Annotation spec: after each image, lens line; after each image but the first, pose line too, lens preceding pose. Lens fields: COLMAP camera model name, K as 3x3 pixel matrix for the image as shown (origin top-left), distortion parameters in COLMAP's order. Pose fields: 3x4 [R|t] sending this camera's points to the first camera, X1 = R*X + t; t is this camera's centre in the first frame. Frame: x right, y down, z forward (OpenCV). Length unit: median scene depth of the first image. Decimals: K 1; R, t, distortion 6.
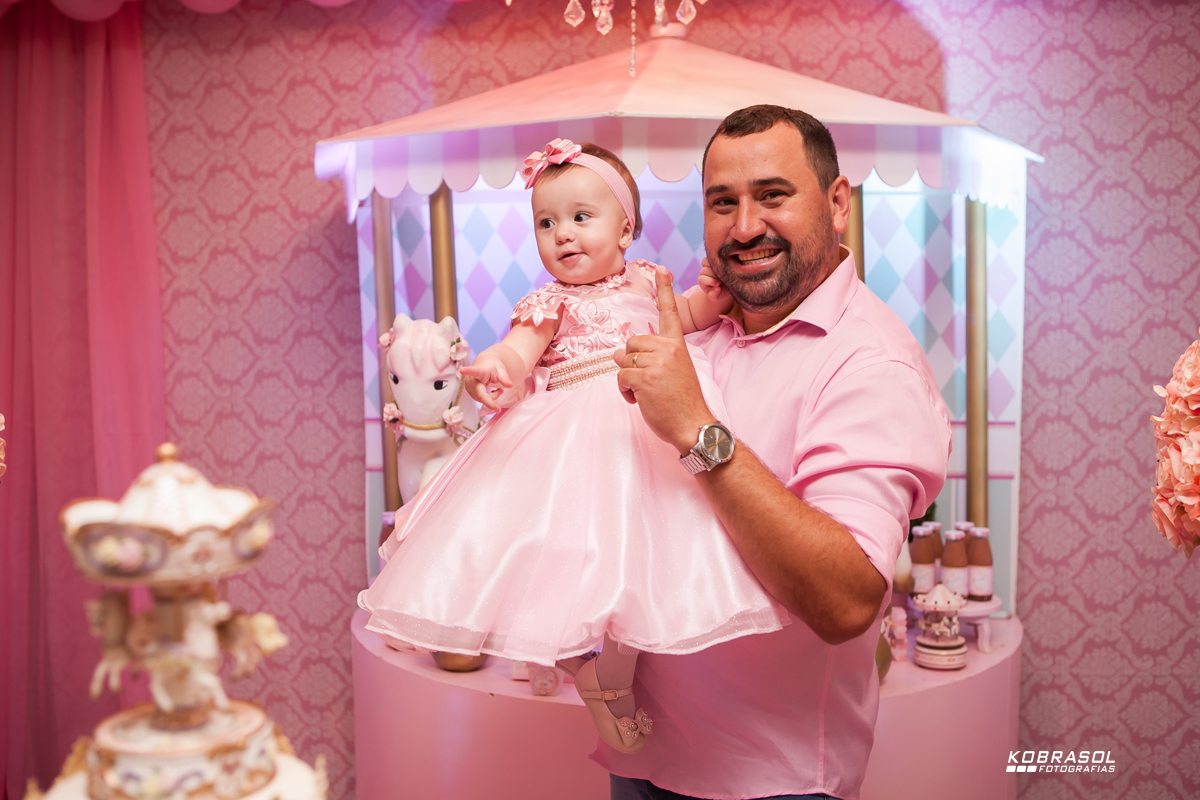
lens RADIAL K [[1224.7, 0, 579.9], [0, 1224.7, 399.6], [0, 0, 1]] dist [-0.081562, 0.128361]
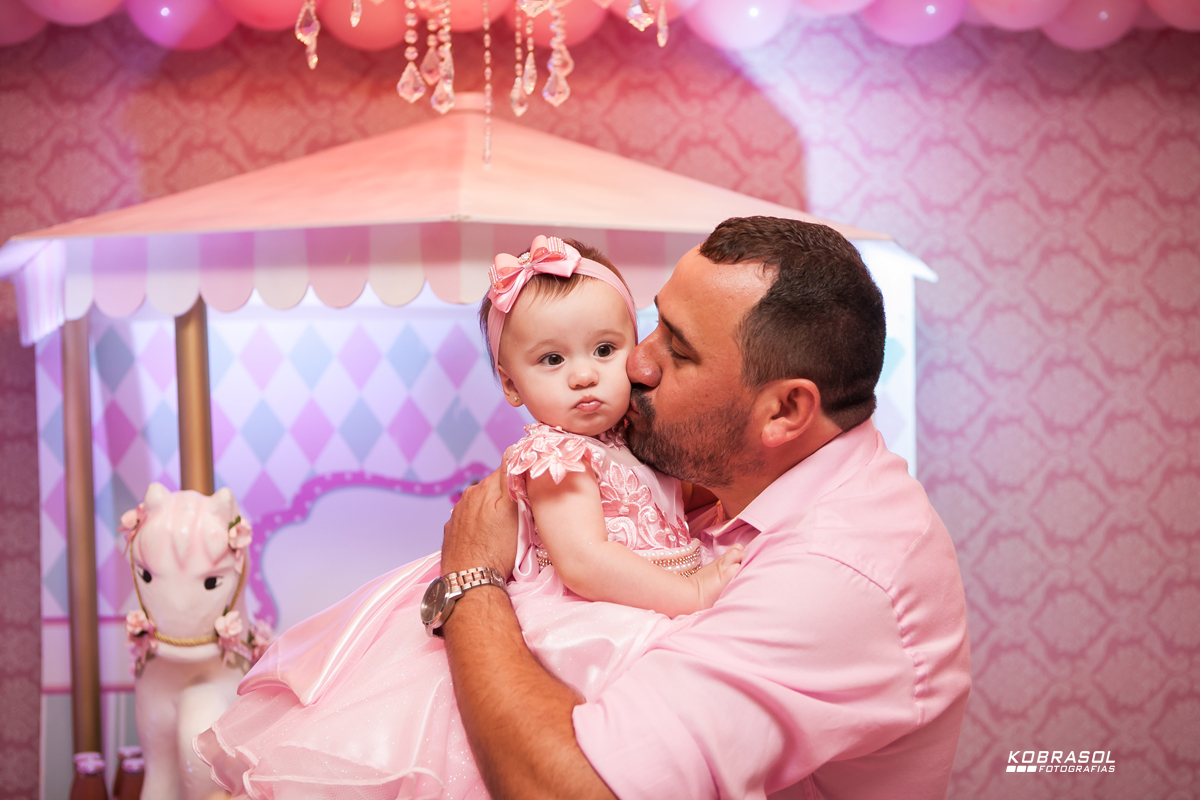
lens RADIAL K [[1571.6, 0, 600.0], [0, 1571.6, 400.0], [0, 0, 1]] dist [-0.006121, 0.016010]
pose [[0.972222, 0.002230, 0.234051, -0.077690], [0.020075, 0.995475, -0.092874, -0.020323], [-0.233199, 0.094992, 0.967778, 0.032717]]
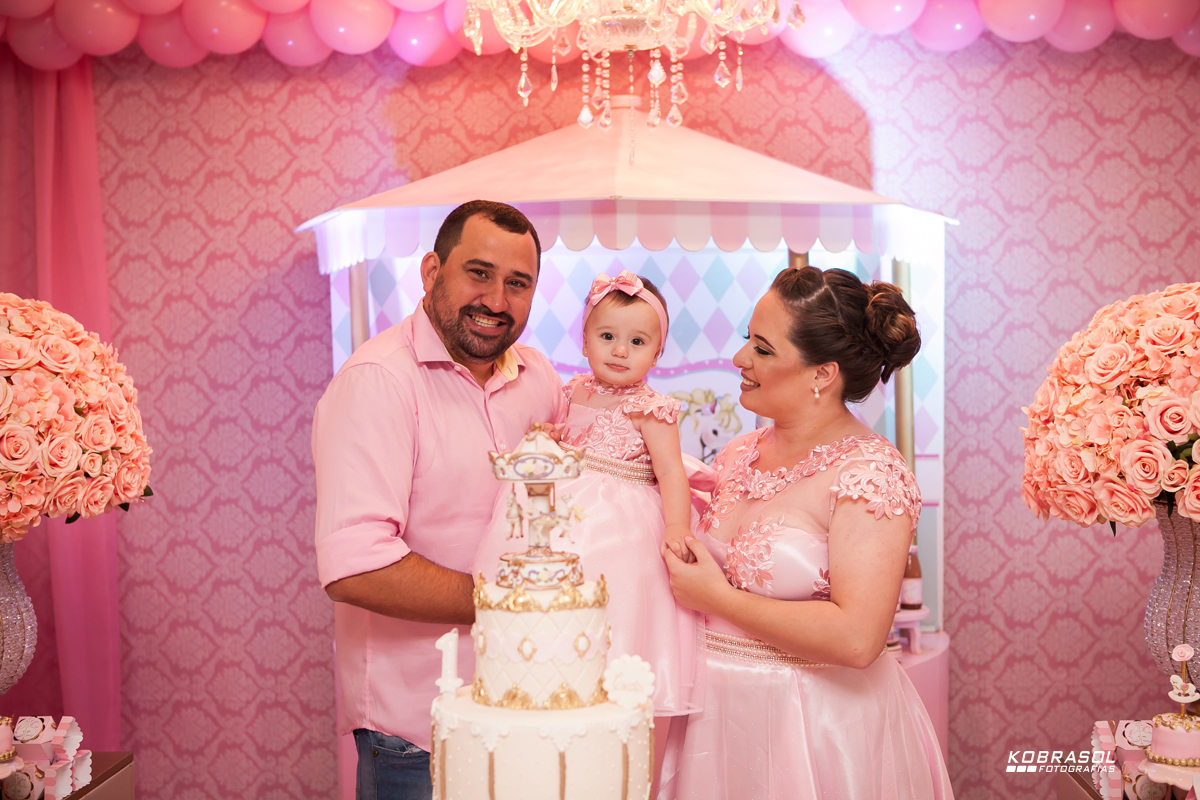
lens RADIAL K [[1621.8, 0, 600.0], [0, 1621.8, 400.0], [0, 0, 1]] dist [0.008917, 0.013261]
pose [[0.991511, -0.005633, 0.129904, -0.136779], [0.011436, 0.998967, -0.043970, 0.028802], [-0.129522, 0.045082, 0.990551, -0.417949]]
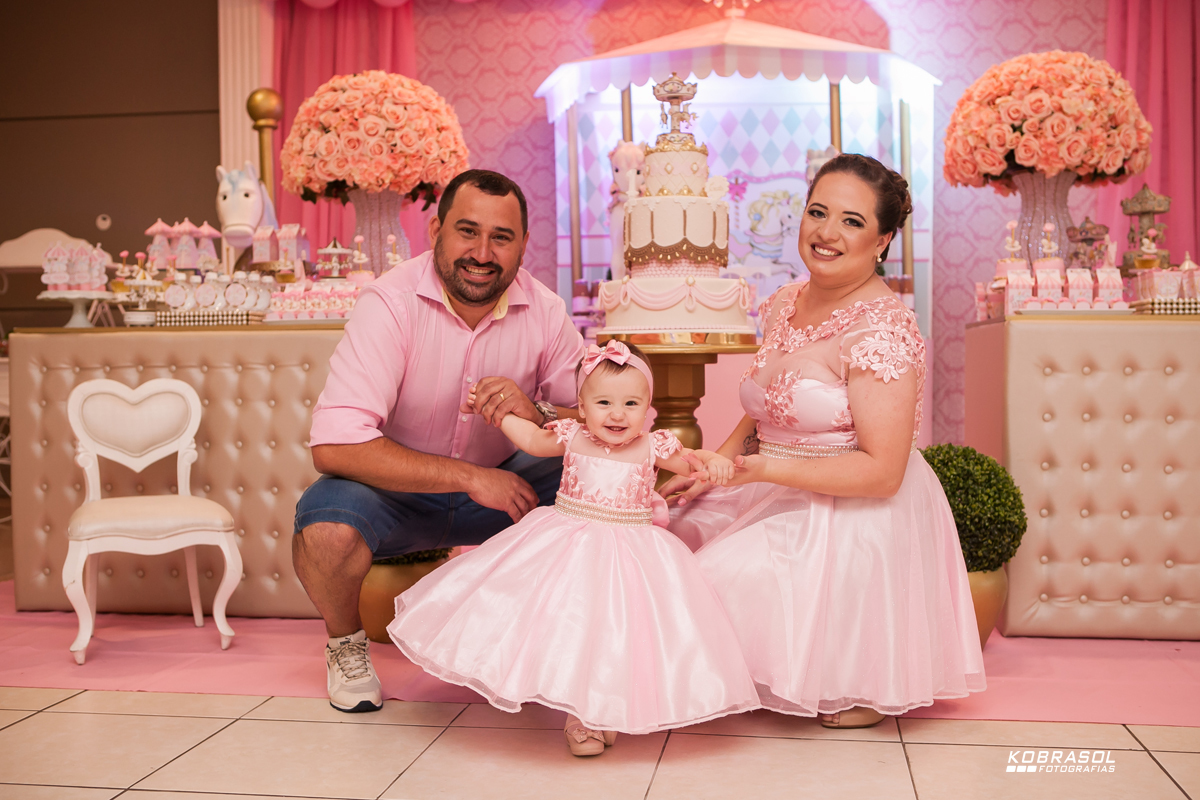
lens RADIAL K [[1307.6, 0, 600.0], [0, 1307.6, 400.0], [0, 0, 1]] dist [-0.068379, 0.132767]
pose [[0.999690, 0.001311, 0.024870, -0.167508], [-0.000354, 0.999261, -0.038429, 0.328257], [-0.024902, 0.038408, 0.998952, -0.858081]]
